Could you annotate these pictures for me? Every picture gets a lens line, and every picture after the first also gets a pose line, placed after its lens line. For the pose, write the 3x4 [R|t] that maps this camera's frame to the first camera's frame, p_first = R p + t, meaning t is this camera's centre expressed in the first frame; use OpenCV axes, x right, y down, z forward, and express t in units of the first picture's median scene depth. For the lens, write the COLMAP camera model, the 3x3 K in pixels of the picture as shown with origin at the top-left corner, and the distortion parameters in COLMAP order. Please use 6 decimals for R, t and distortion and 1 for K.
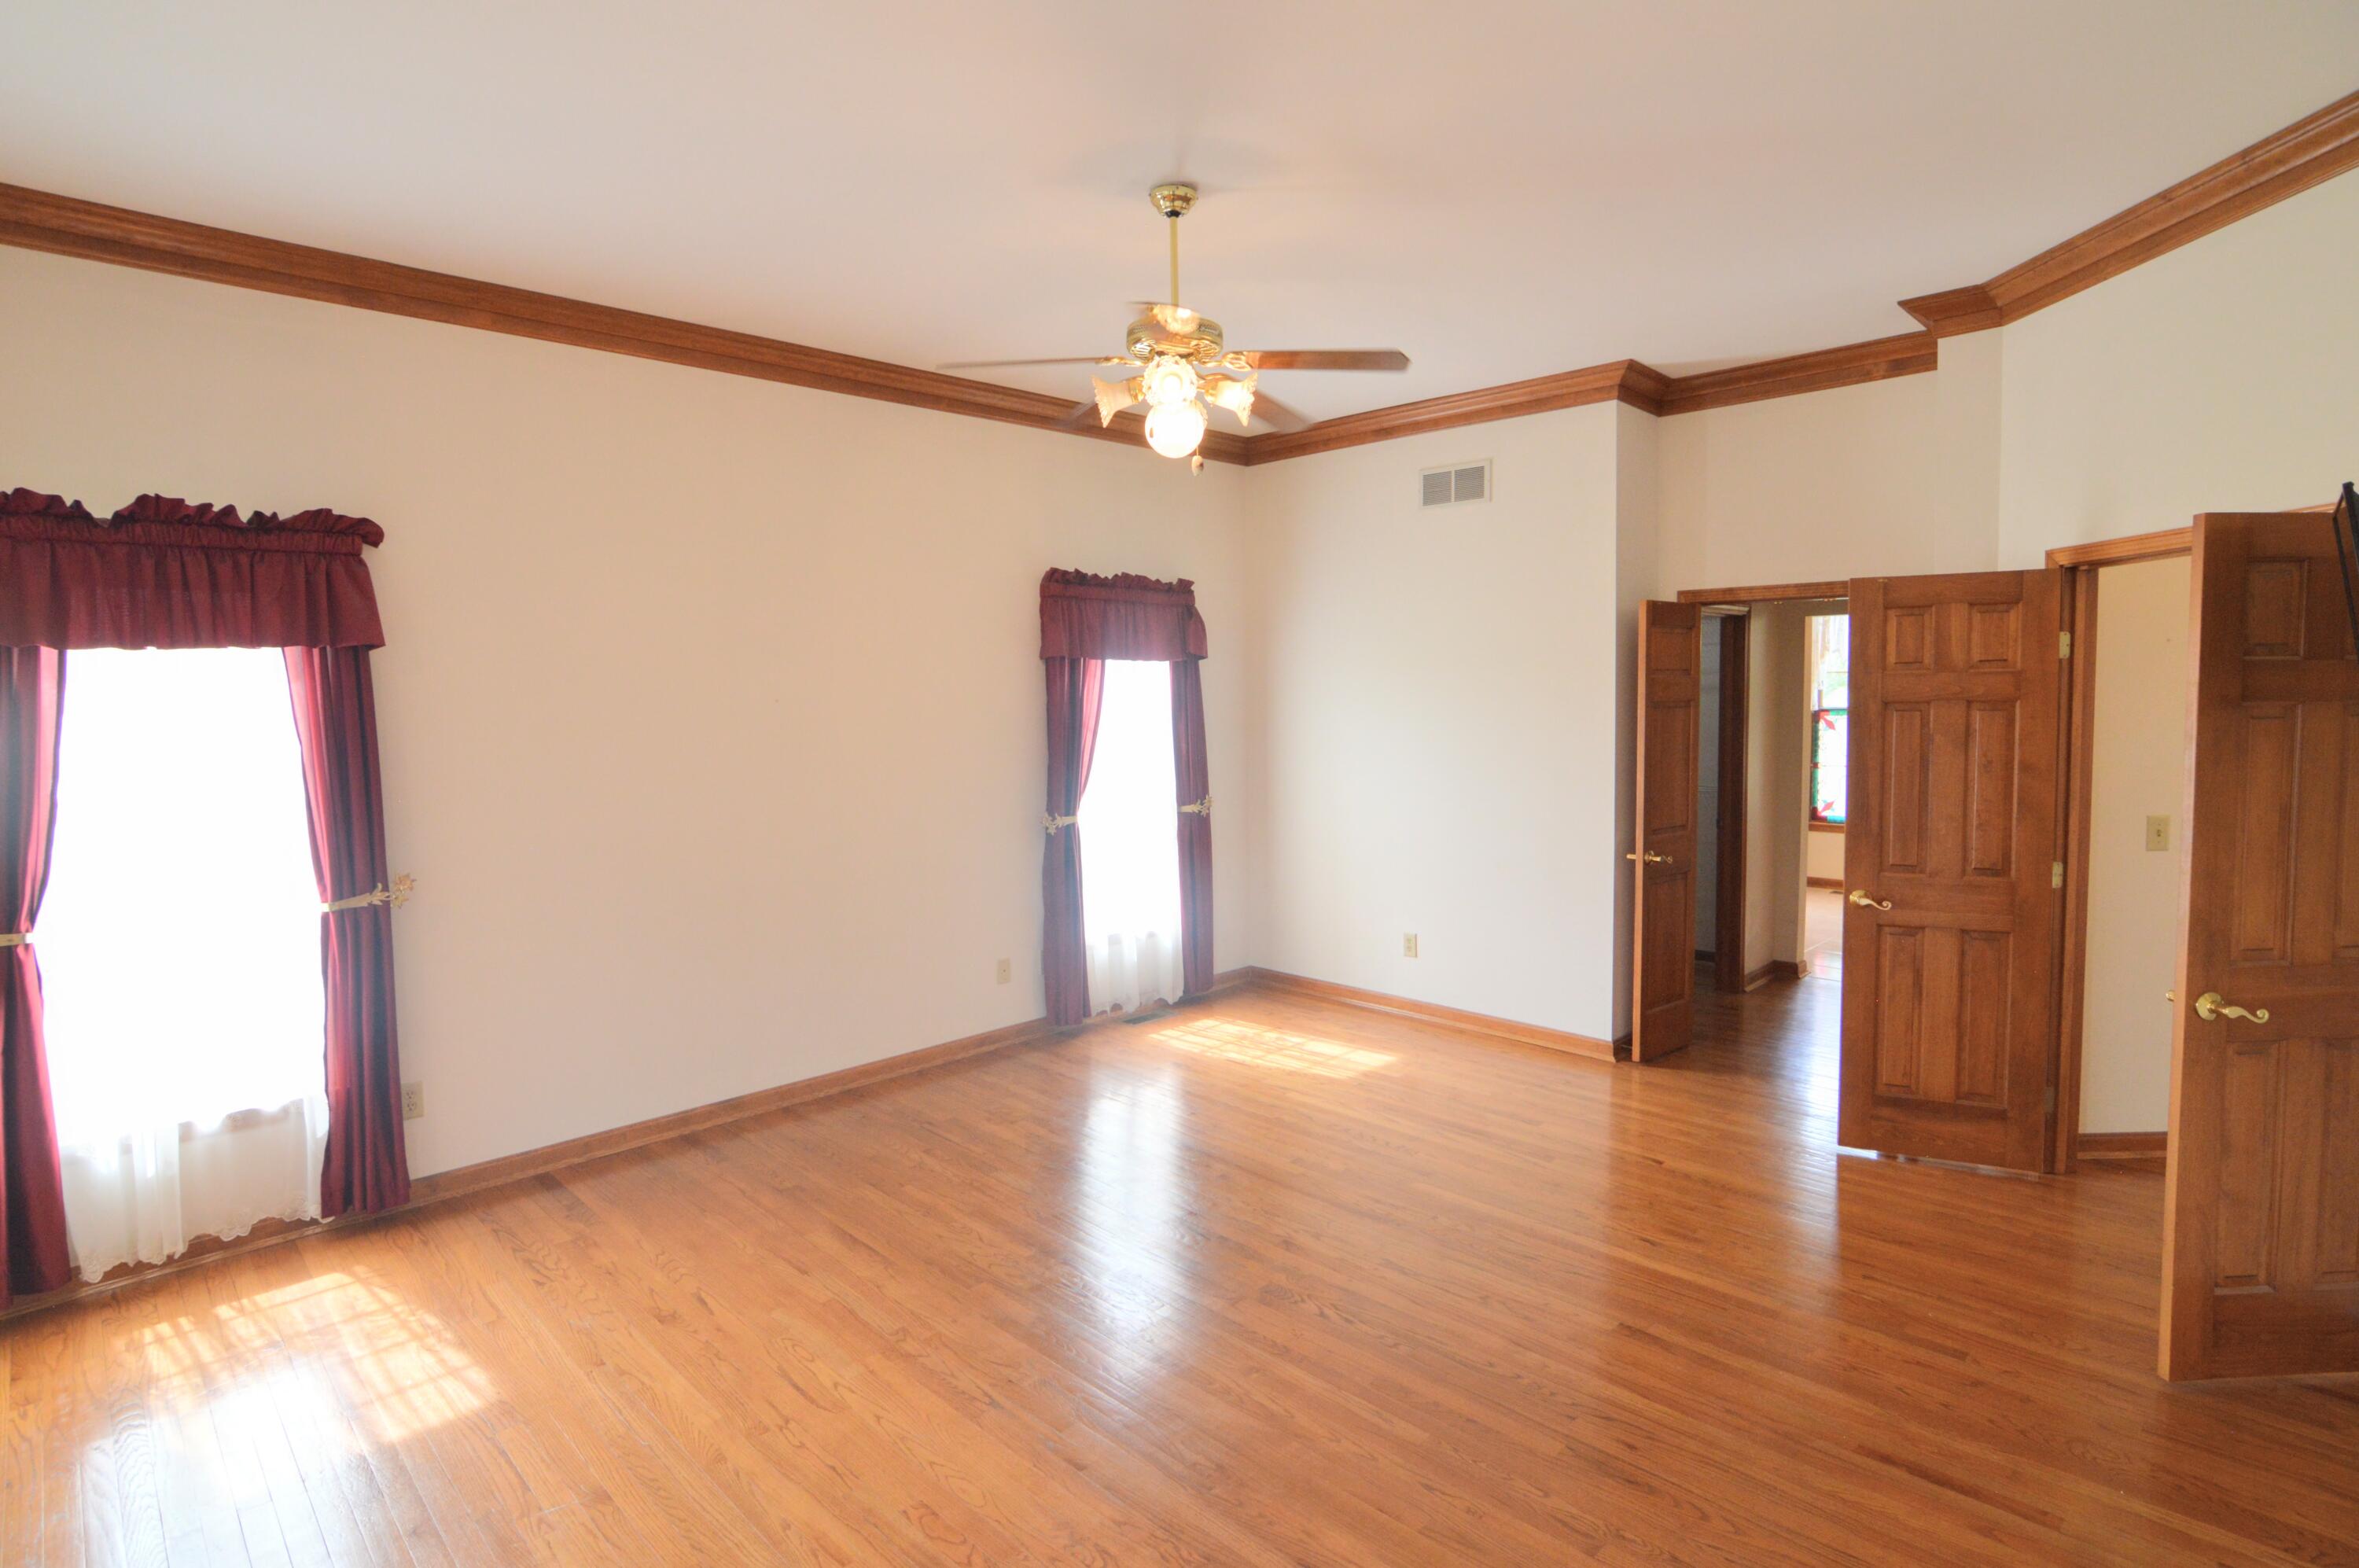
lens RADIAL K [[1182.5, 0, 1167.4], [0, 1182.5, 770.8], [0, 0, 1]] dist [-0.032846, 0.011509]
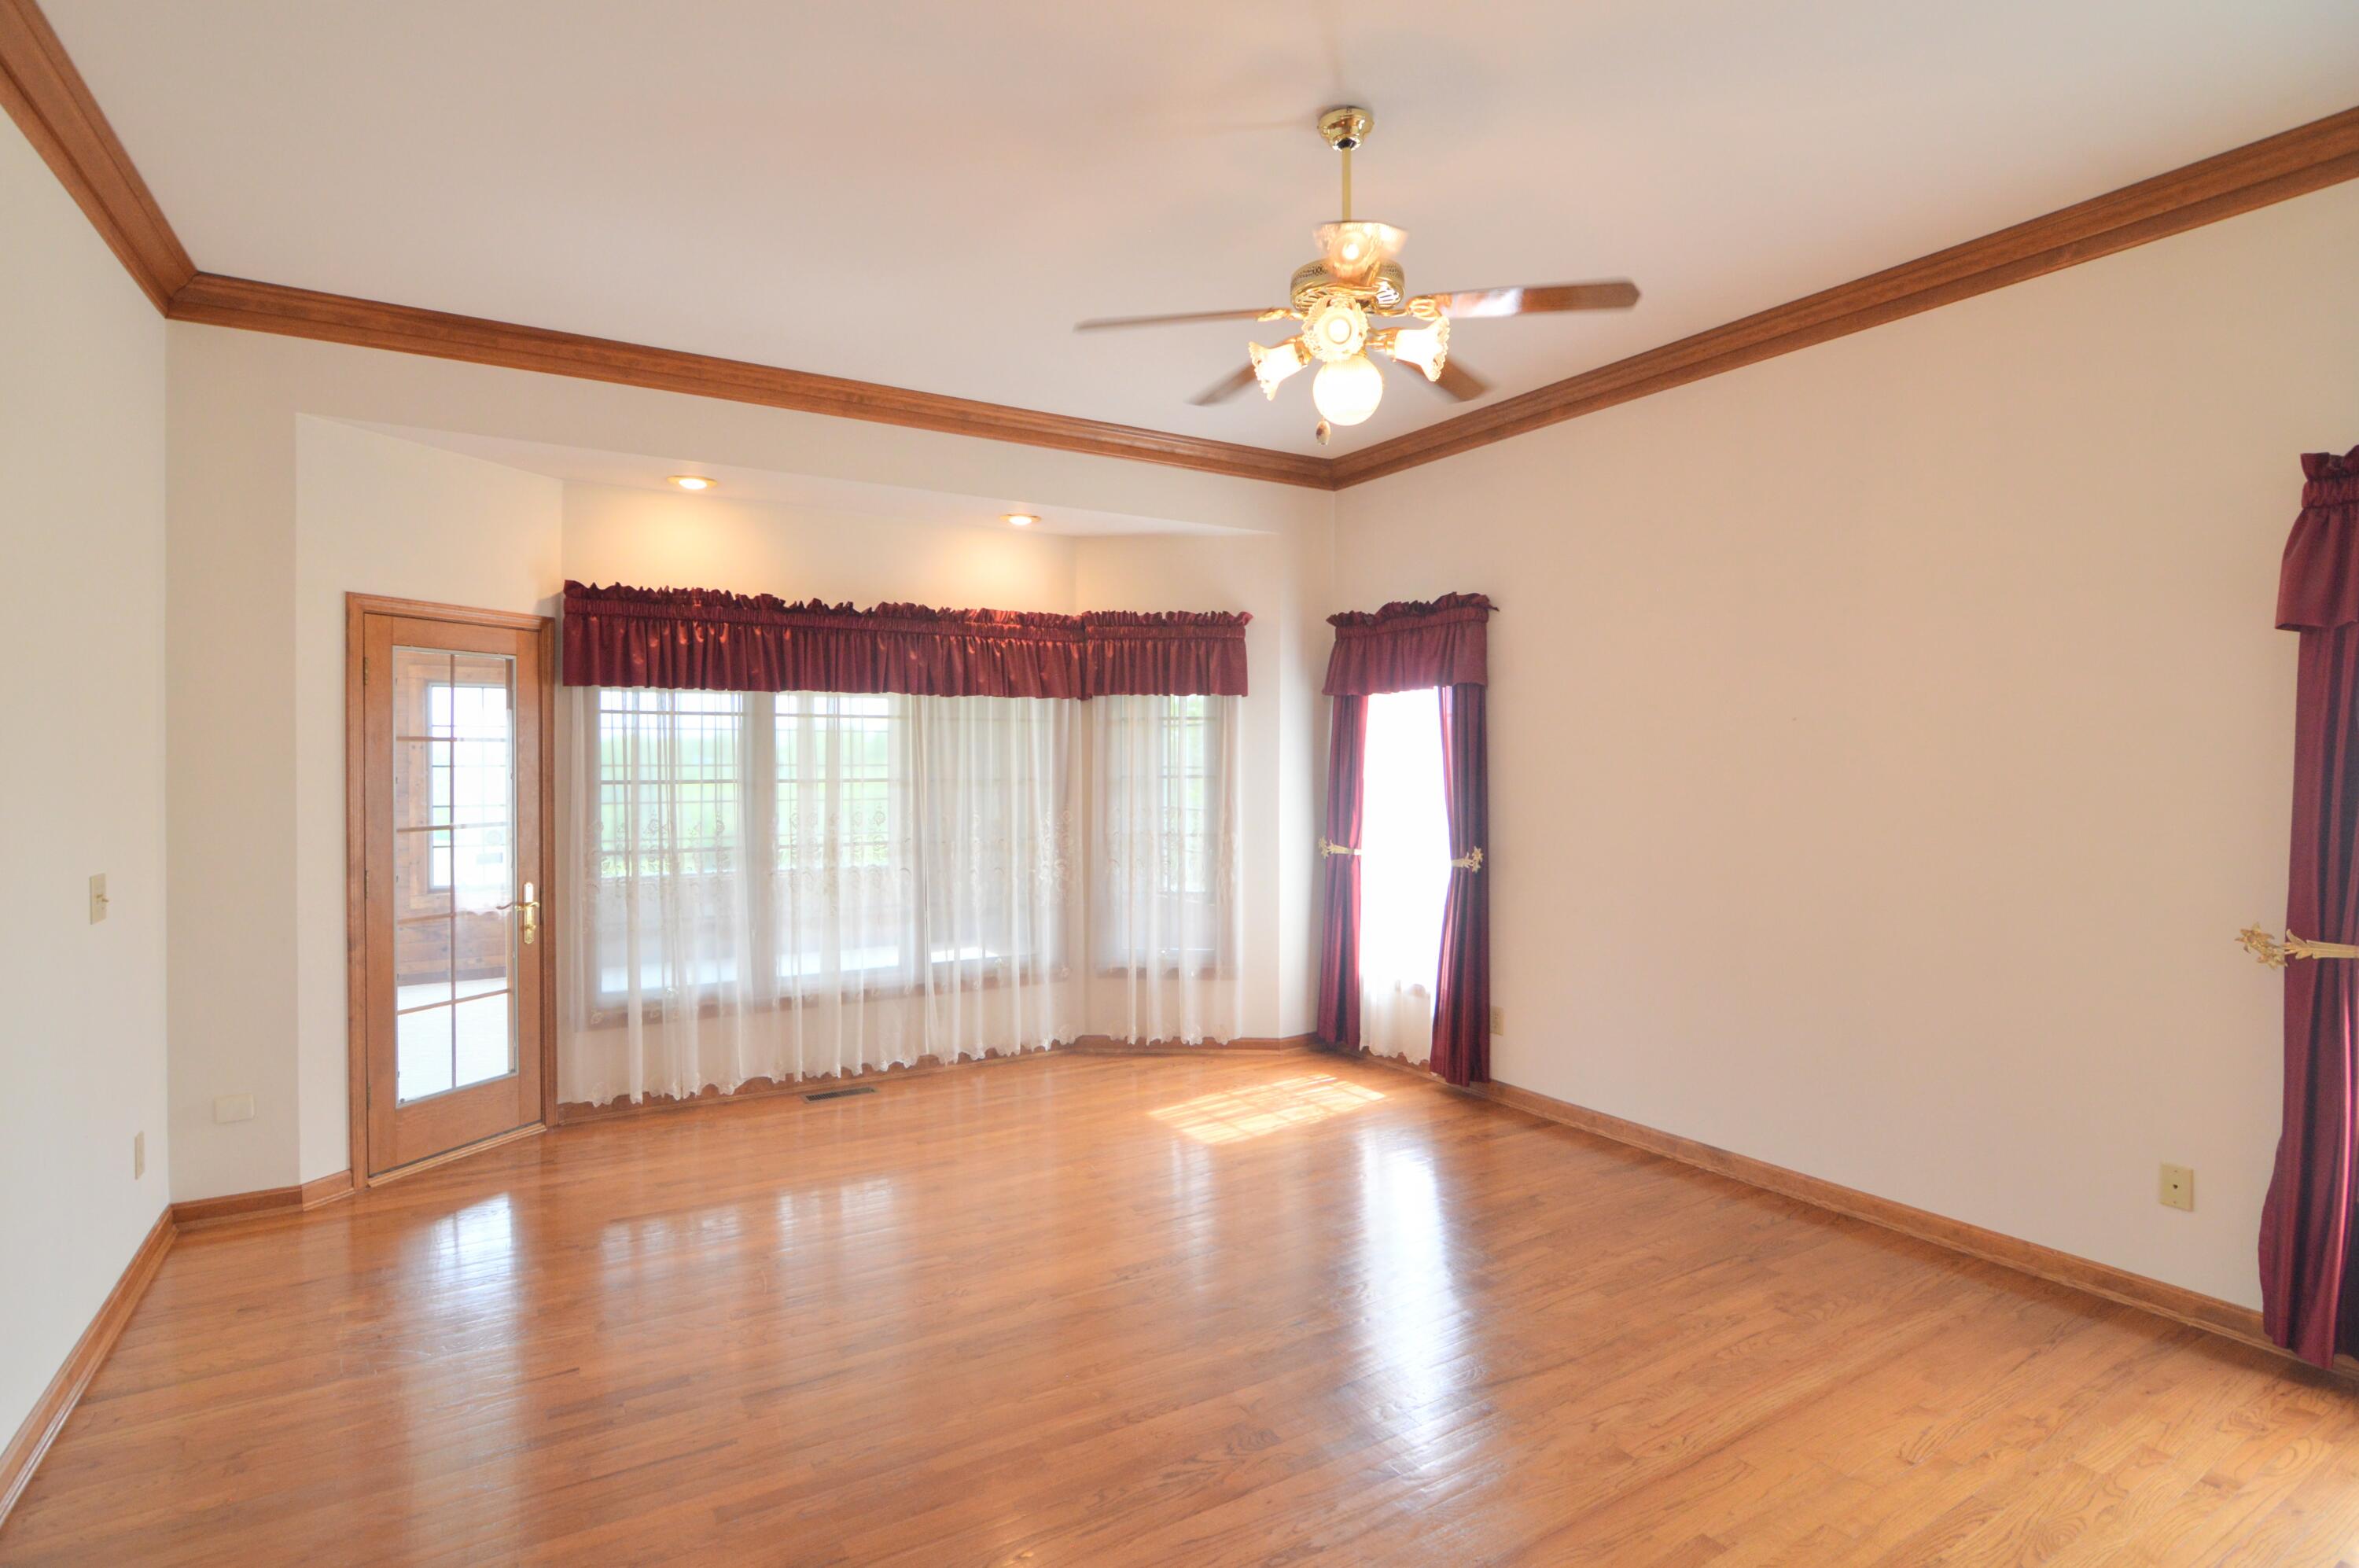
lens RADIAL K [[1182.5, 0, 1167.4], [0, 1182.5, 770.8], [0, 0, 1]] dist [-0.032846, 0.011509]
pose [[-0.203191, 0.042986, -0.978195, 0.791668], [-0.061748, 0.996485, 0.056616, -0.059876], [0.977190, 0.071905, -0.199823, 0.941191]]
